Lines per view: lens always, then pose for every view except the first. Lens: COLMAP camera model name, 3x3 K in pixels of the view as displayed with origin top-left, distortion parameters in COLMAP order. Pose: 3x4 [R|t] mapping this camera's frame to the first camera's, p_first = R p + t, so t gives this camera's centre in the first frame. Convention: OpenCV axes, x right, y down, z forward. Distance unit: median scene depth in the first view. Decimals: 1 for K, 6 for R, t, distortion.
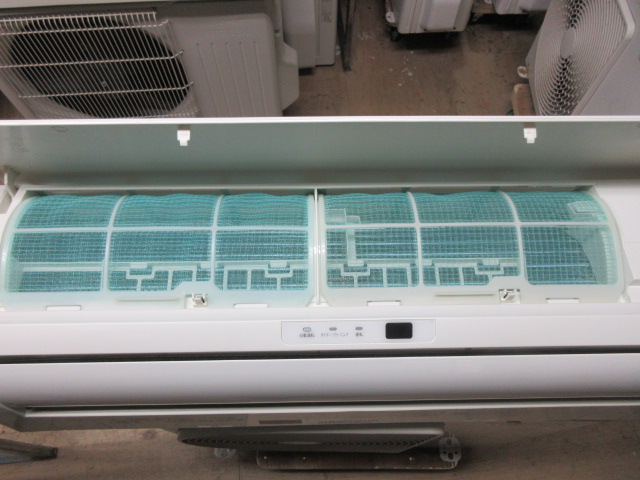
lens RADIAL K [[478.8, 0, 322.5], [0, 478.8, 240.2], [0, 0, 1]] dist [0.010193, -0.022335]
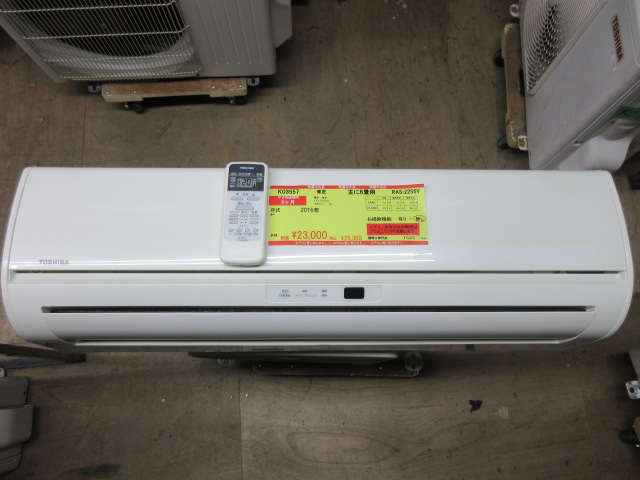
lens RADIAL K [[478.8, 0, 321.5], [0, 478.8, 241.6], [0, 0, 1]] dist [0.010193, -0.022335]
pose [[0.999806, 0.019627, 0.001762, 0.024920], [-0.019590, 0.980254, 0.196768, -0.084318], [0.002134, -0.196764, 0.980449, -0.111689]]
